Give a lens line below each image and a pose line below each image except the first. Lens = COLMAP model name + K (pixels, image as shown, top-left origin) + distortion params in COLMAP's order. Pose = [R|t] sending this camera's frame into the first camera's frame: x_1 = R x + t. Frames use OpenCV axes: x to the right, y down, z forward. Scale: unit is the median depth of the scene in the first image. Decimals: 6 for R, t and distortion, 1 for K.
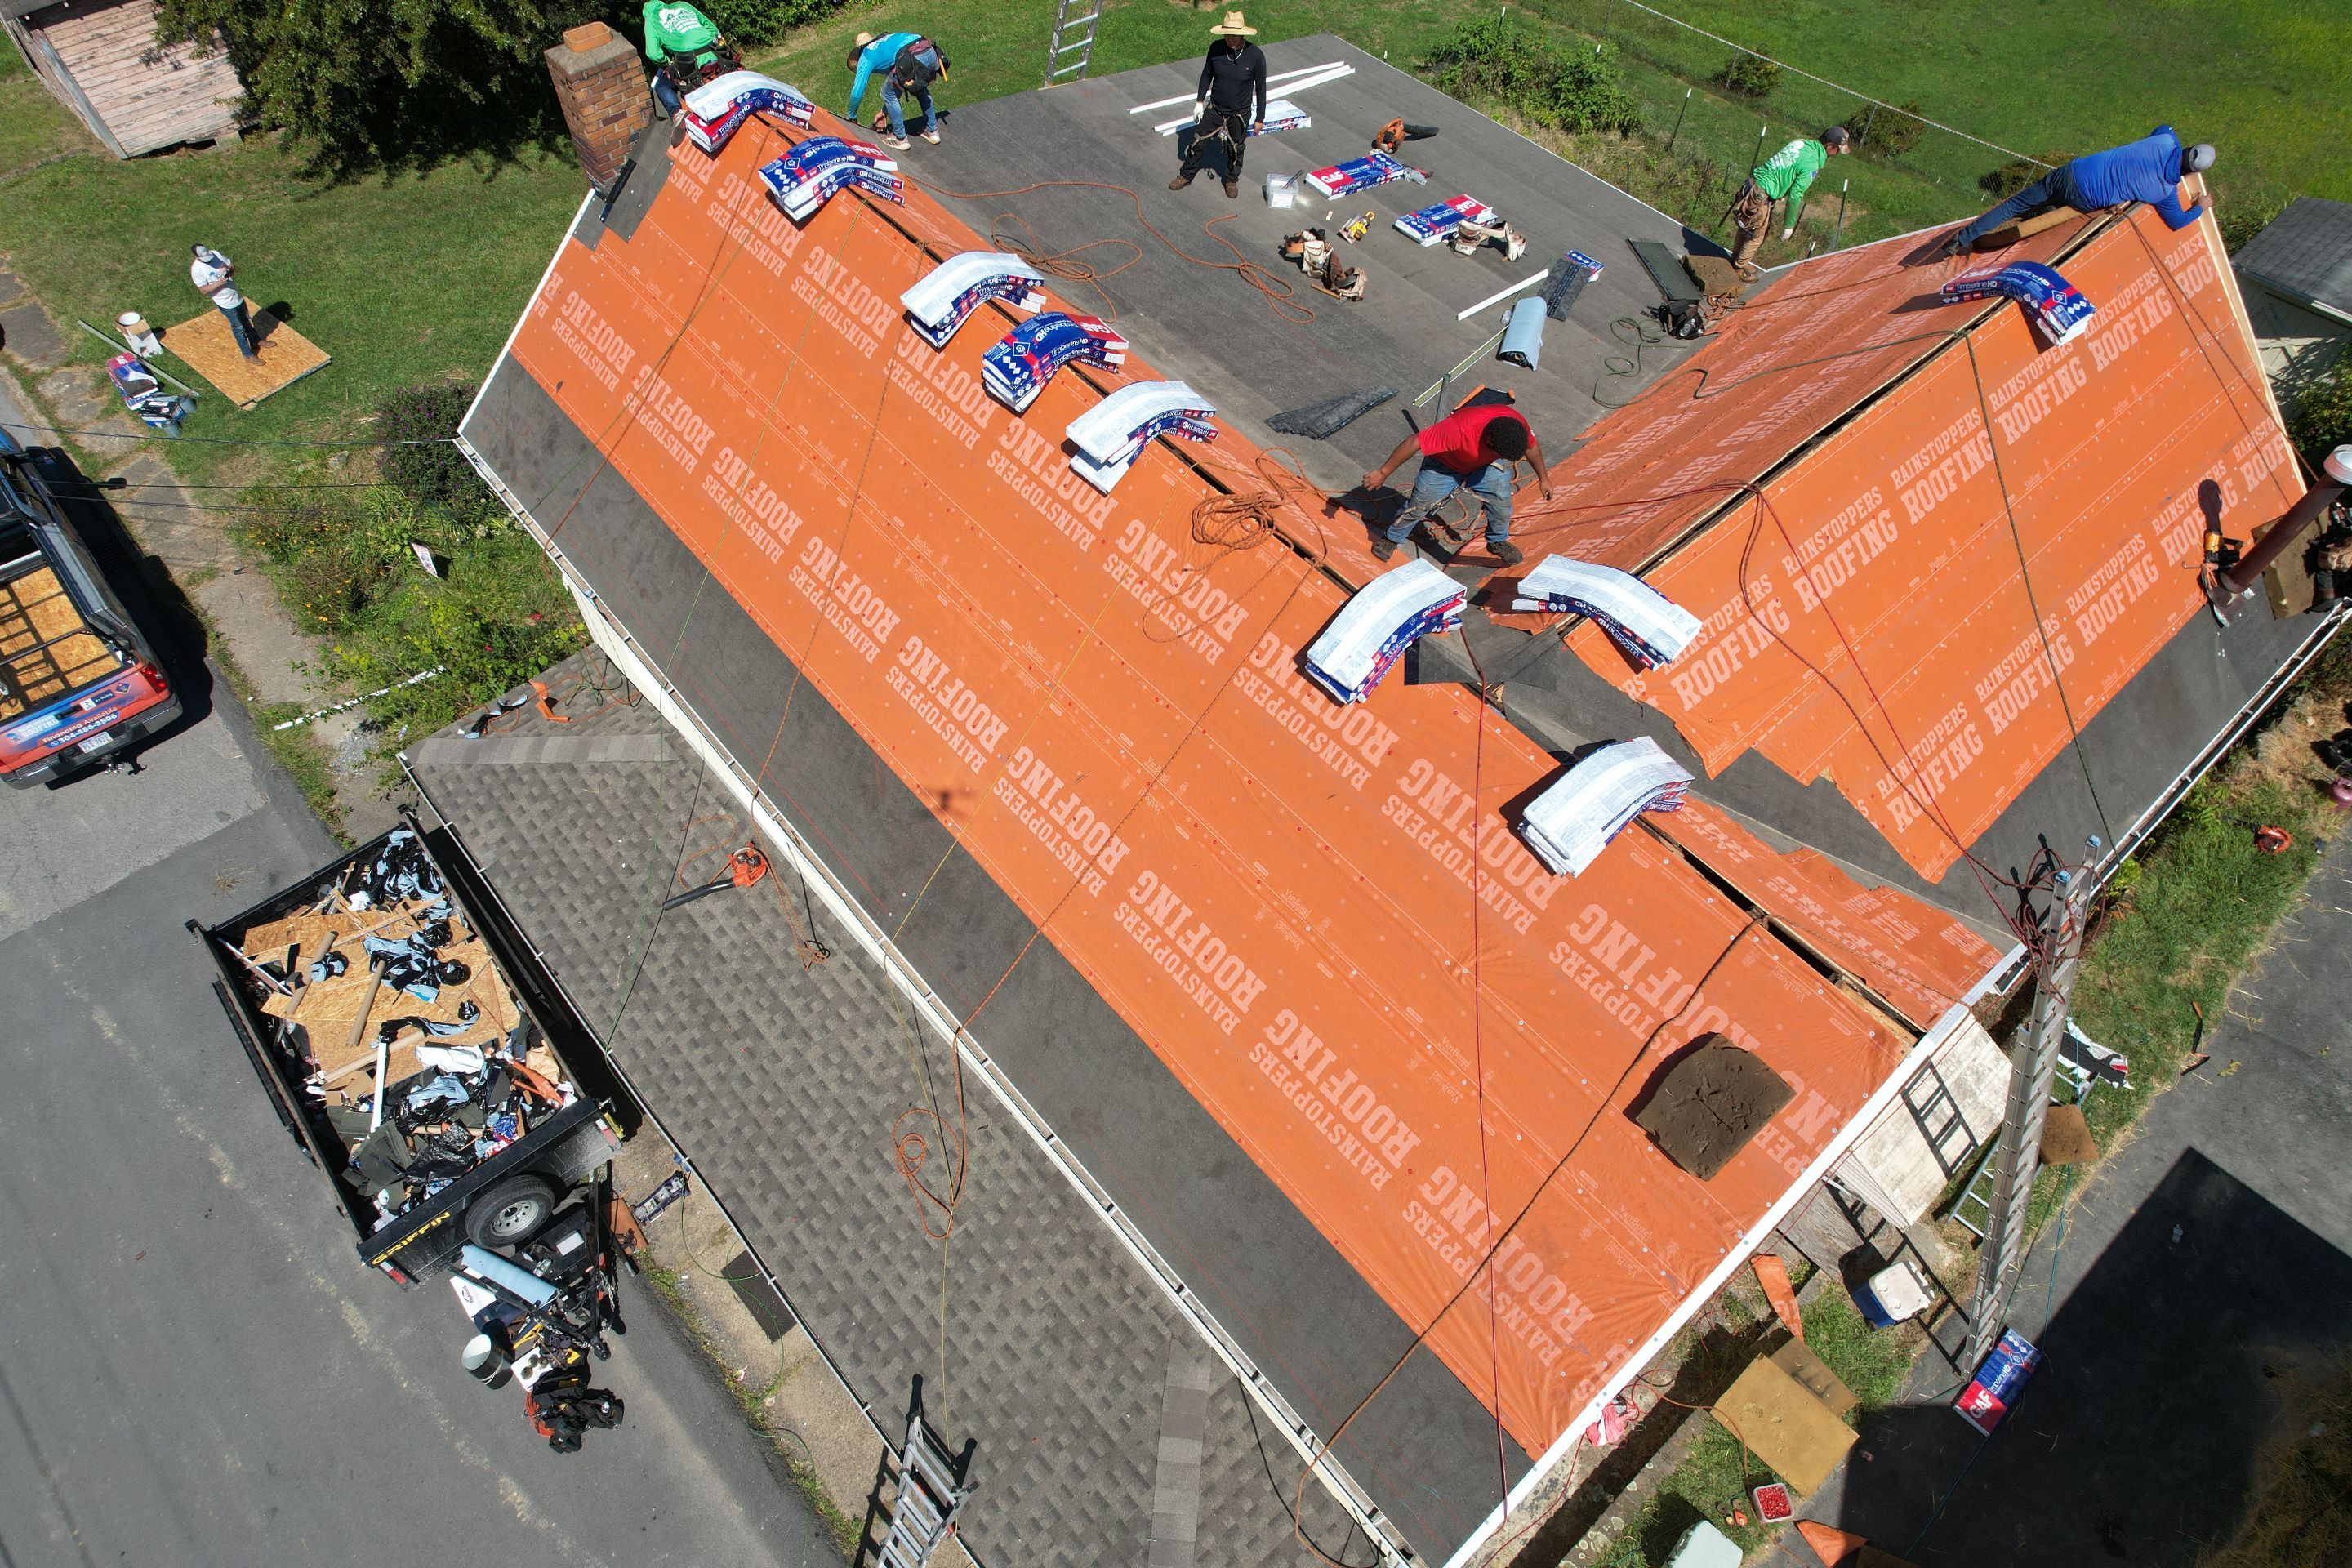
lens RADIAL K [[1507.3, 0, 1171.4], [0, 1507.3, 790.9], [0, 0, 1]] dist [-0.092973, 0.087082]
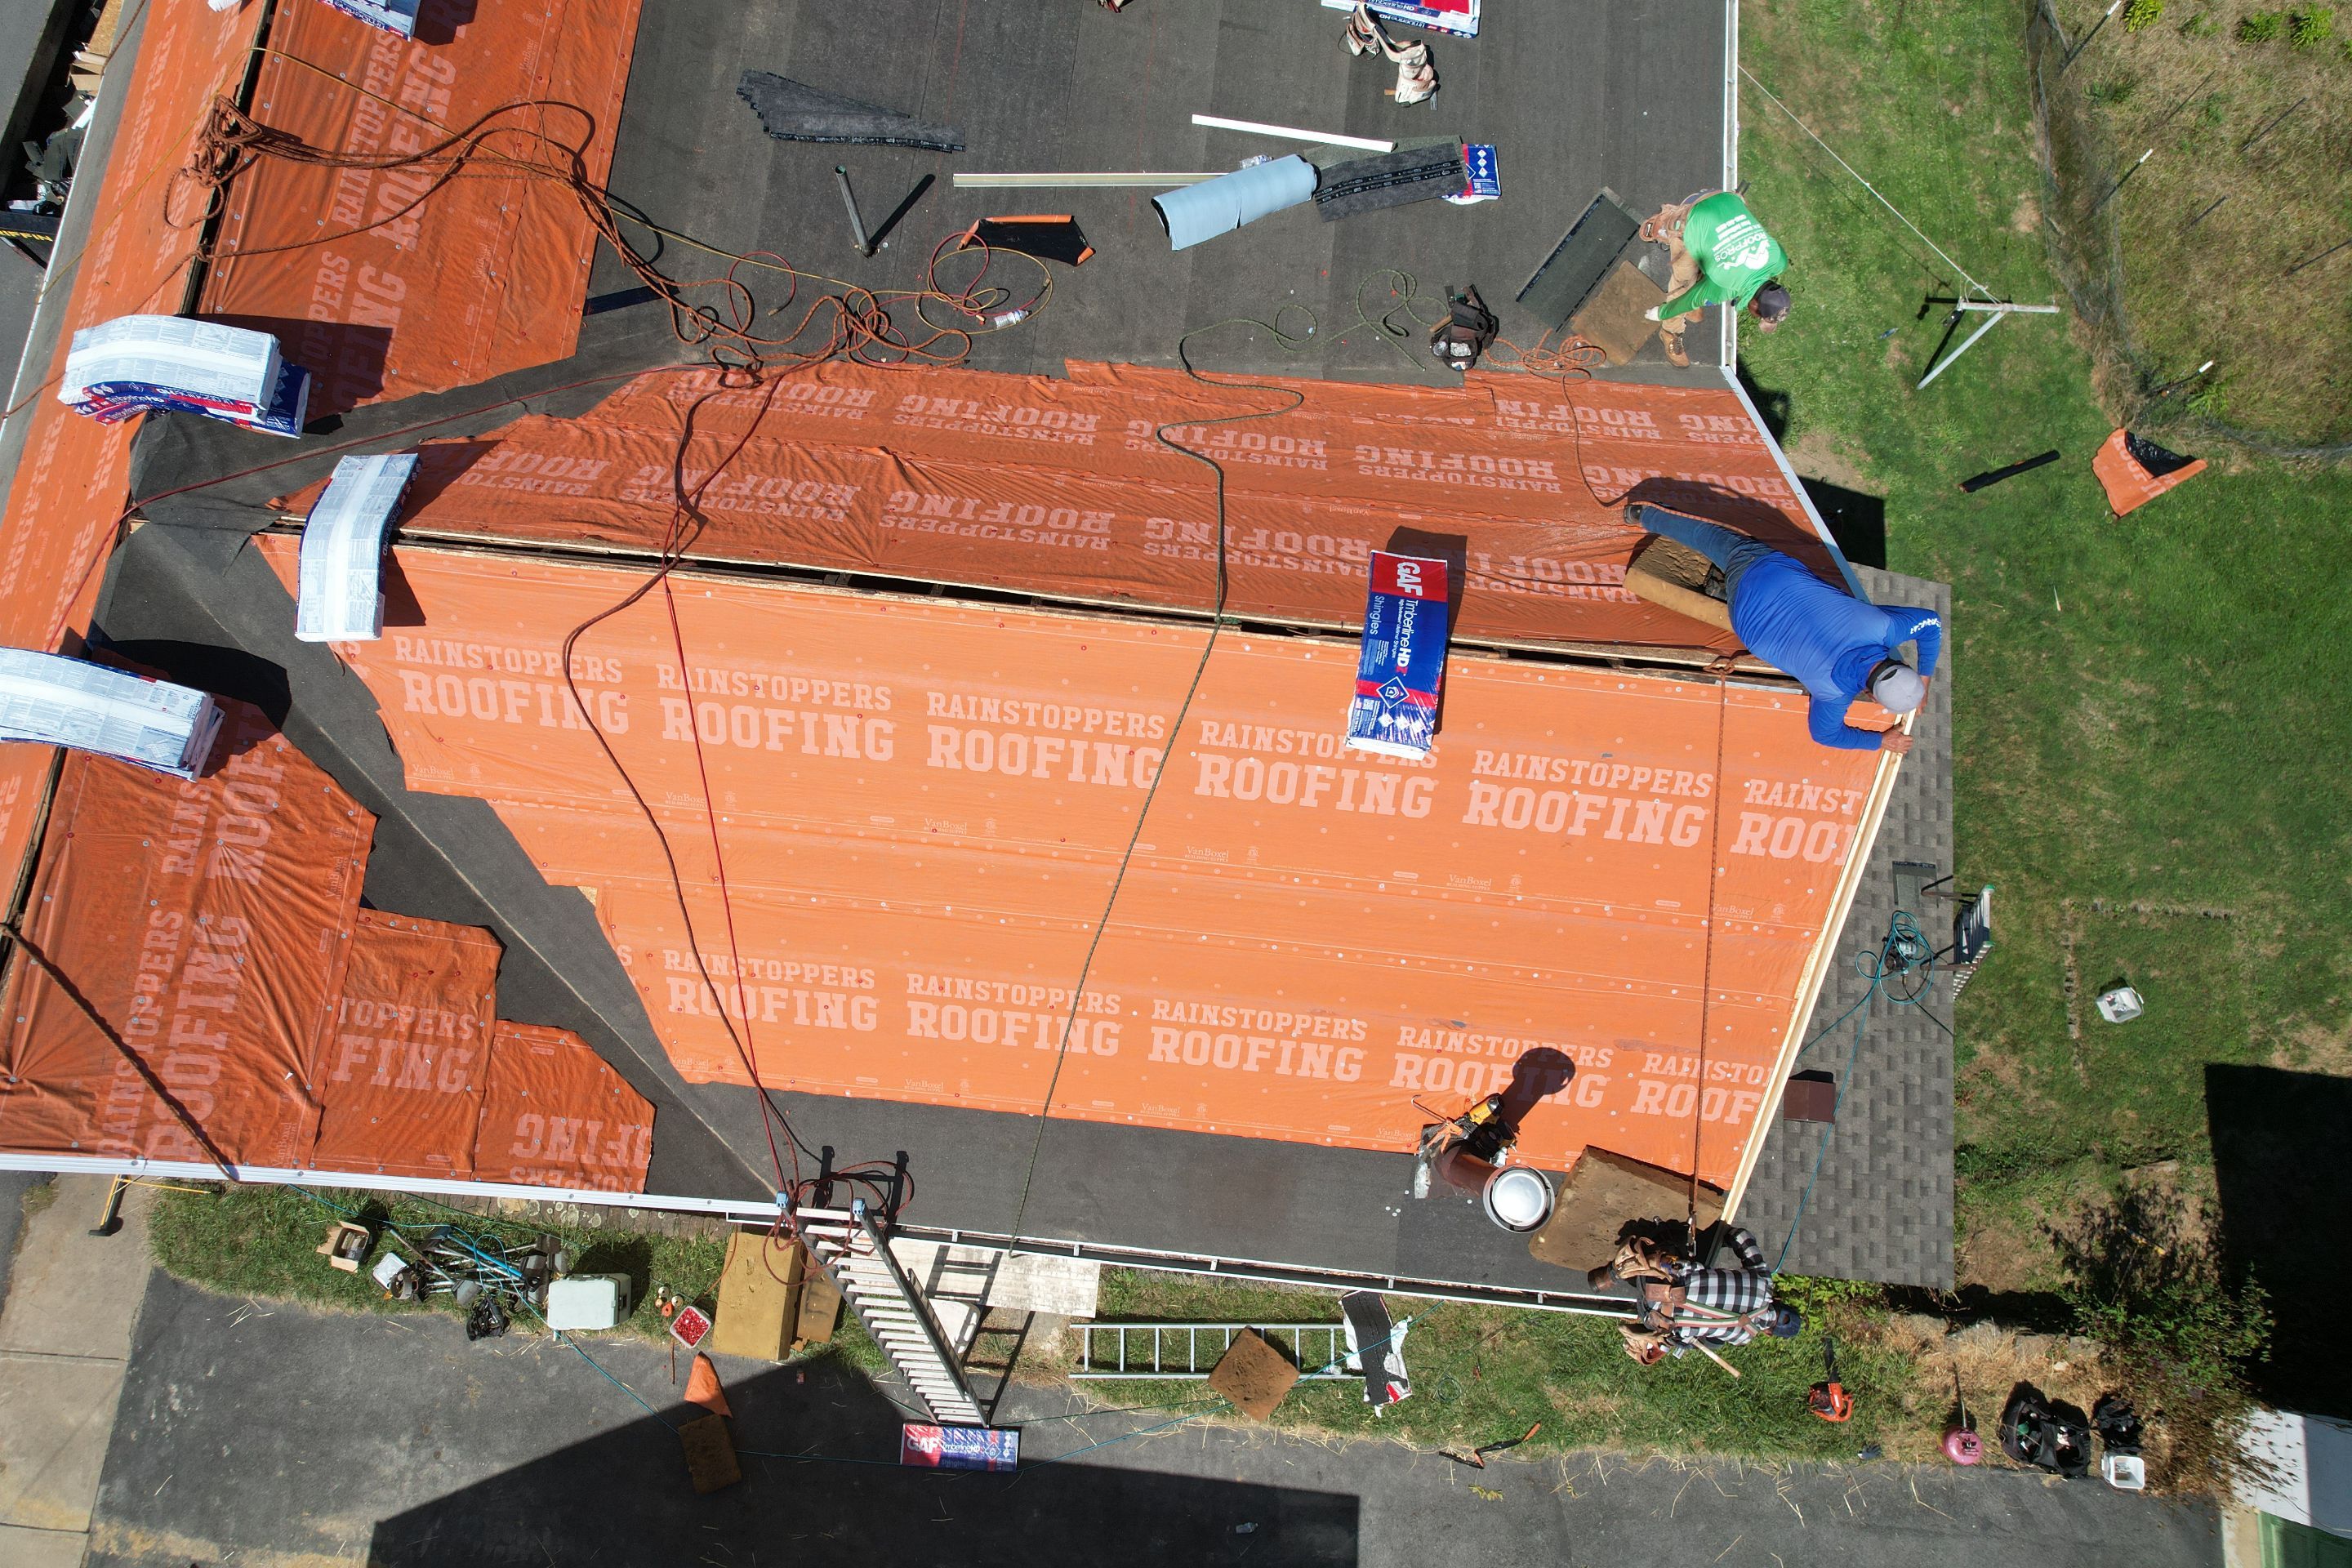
lens RADIAL K [[1507.3, 0, 1171.4], [0, 1507.3, 790.9], [0, 0, 1]] dist [-0.092973, 0.087082]
pose [[0.682163, 0.715056, -0.152802, 0.495064], [-0.595755, 0.664691, 0.450846, -0.398094], [0.423946, -0.216518, 0.879426, 0.299115]]
